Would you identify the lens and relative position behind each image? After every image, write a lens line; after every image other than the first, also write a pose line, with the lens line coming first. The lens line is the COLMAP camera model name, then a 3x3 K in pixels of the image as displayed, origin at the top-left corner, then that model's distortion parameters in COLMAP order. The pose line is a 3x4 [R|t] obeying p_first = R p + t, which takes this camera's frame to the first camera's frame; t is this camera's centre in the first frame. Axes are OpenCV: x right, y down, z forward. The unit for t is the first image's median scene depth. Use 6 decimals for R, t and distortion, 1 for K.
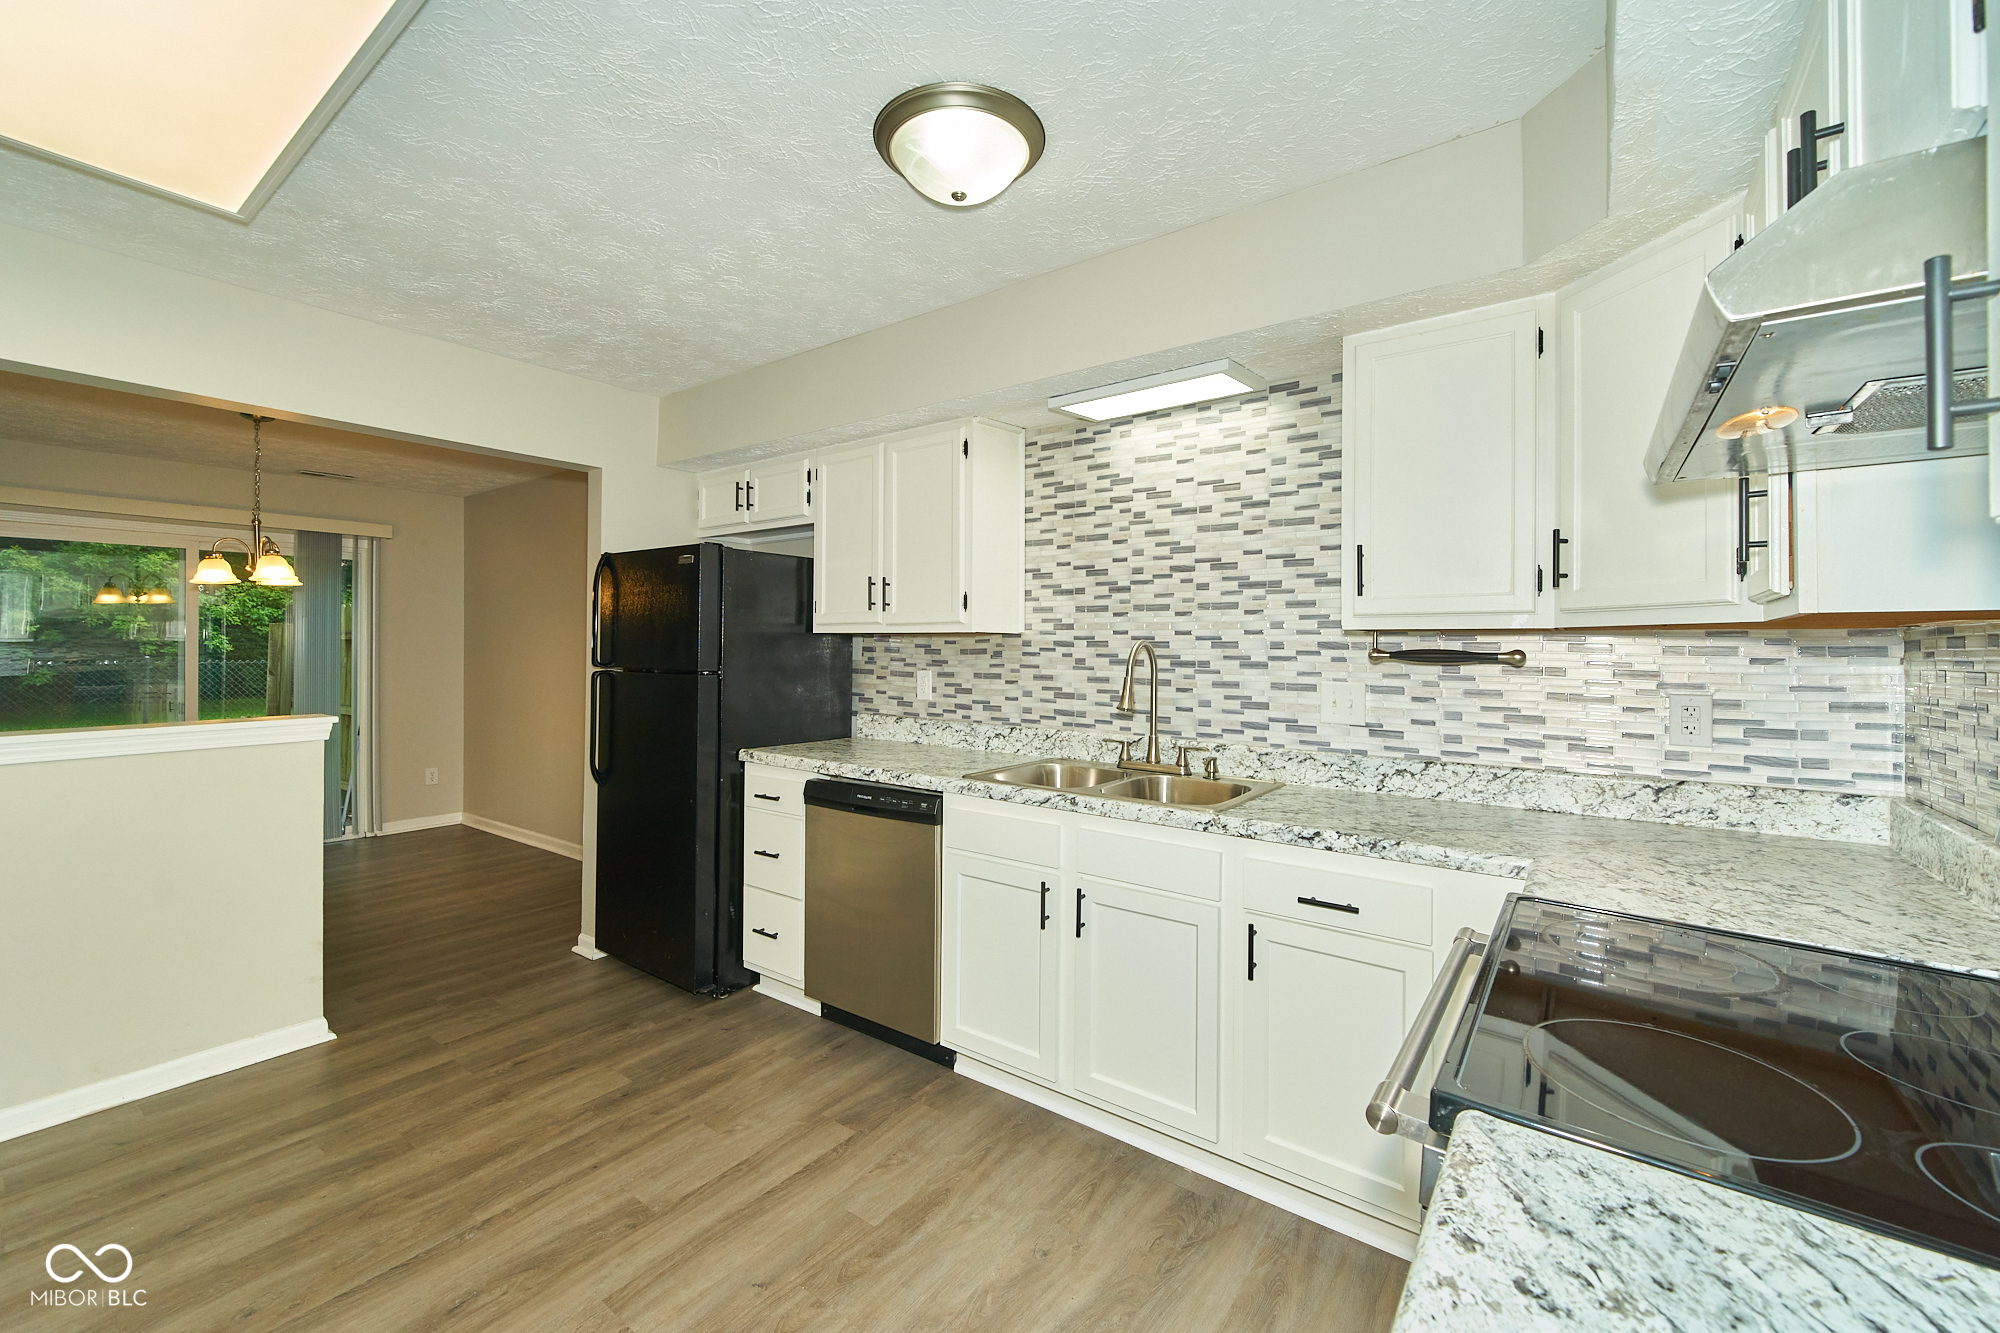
lens RADIAL K [[803.1, 0, 997.2], [0, 803.1, 643.4], [0, 0, 1]] dist [0.001575, -0.000029]
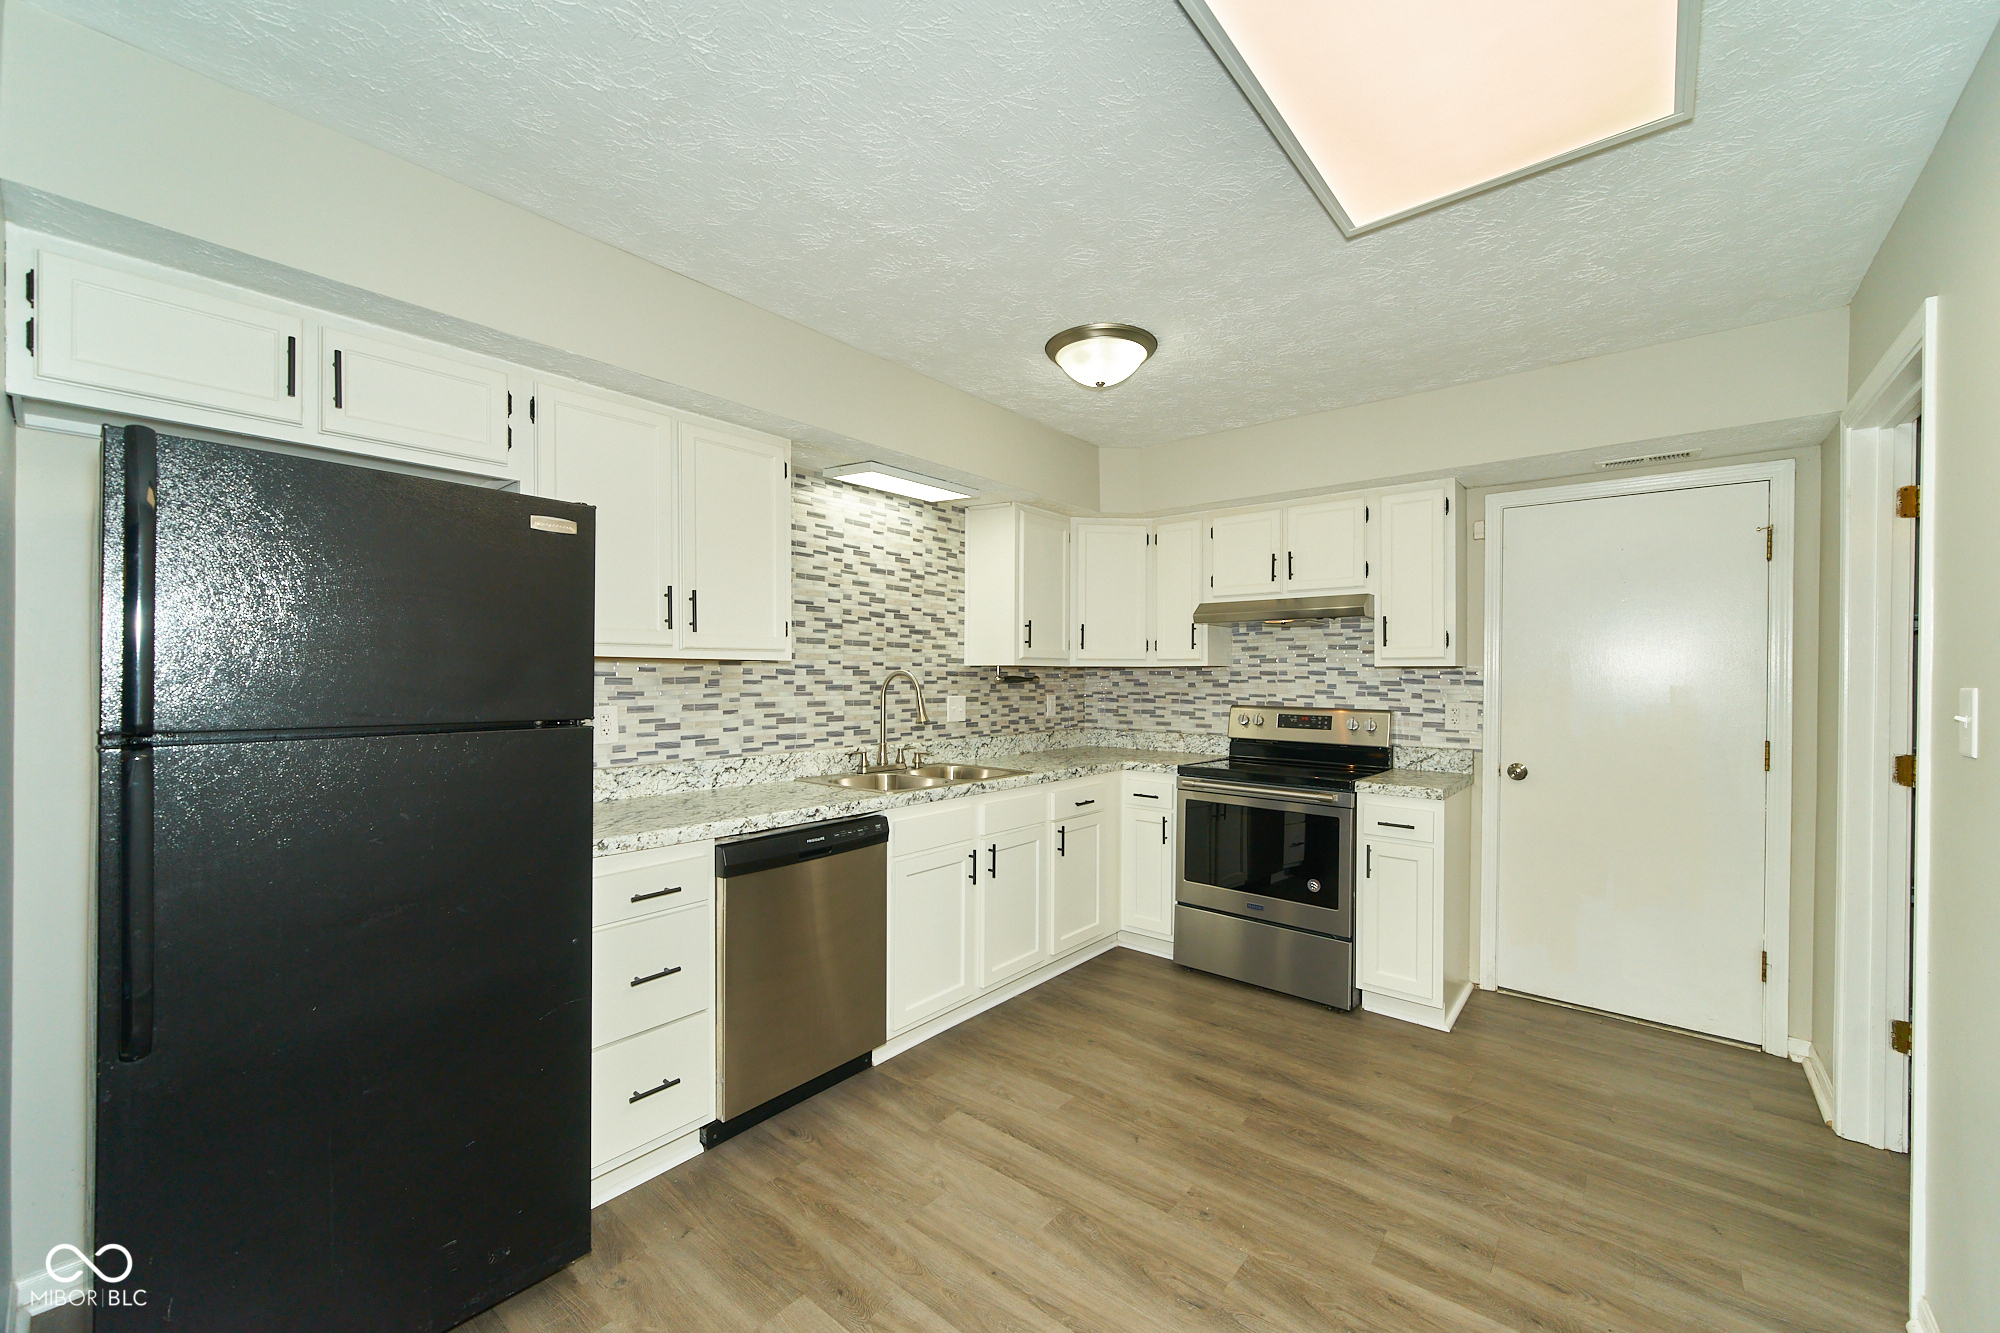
lens RADIAL K [[782.0, 0, 1000.5], [0, 782.0, 673.1], [0, 0, 1]] dist [0.002076, -0.000034]
pose [[0.058017, -0.007368, 0.998288, -0.979224], [-0.012479, 0.999889, 0.008105, -0.010453], [-0.998238, -0.012928, 0.057918, 0.689183]]
